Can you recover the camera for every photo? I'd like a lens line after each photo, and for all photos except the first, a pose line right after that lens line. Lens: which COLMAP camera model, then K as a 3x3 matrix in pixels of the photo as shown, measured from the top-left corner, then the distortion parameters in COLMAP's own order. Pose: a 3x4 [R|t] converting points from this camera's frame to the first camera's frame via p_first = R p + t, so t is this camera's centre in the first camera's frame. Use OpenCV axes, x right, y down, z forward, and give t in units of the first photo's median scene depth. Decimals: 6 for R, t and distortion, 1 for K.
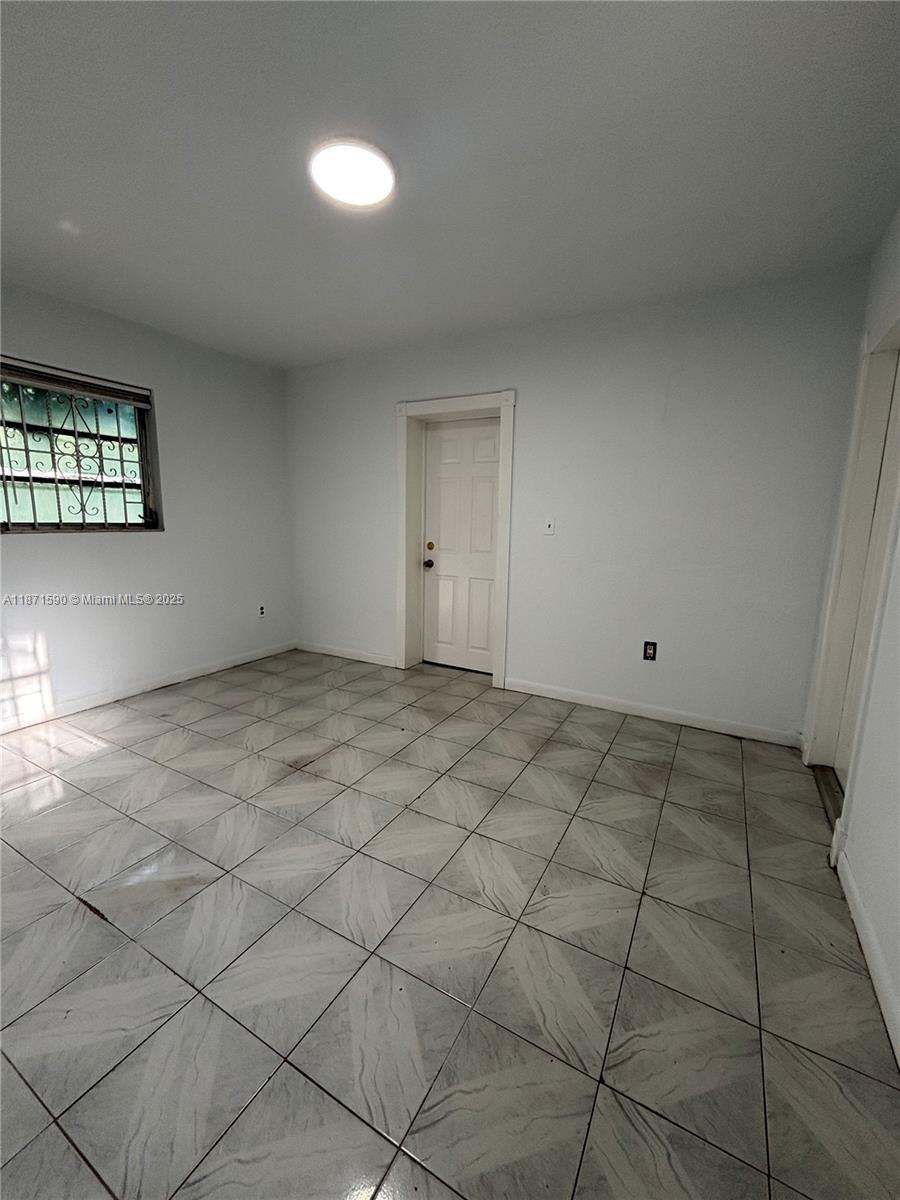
lens RADIAL K [[490.7, 0, 450.0], [0, 490.7, 600.0], [0, 0, 1]] dist [0.000025, -0.000030]
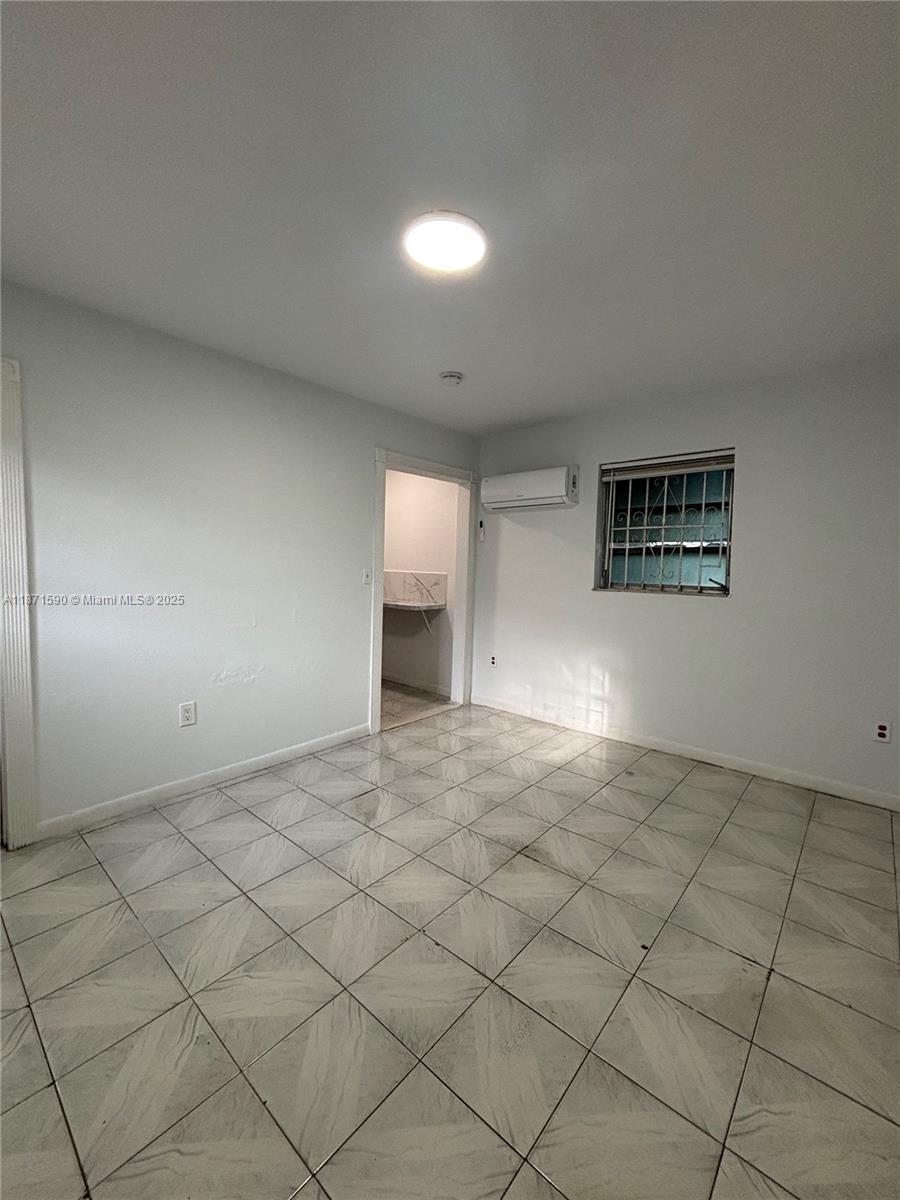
lens RADIAL K [[490.7, 0, 450.0], [0, 490.7, 600.0], [0, 0, 1]] dist [0.000025, -0.000030]
pose [[-0.207803, 0.051635, -0.976807, 0.468521], [-0.178336, 0.979869, 0.089736, -0.139685], [0.961776, 0.192847, -0.194412, 0.770921]]
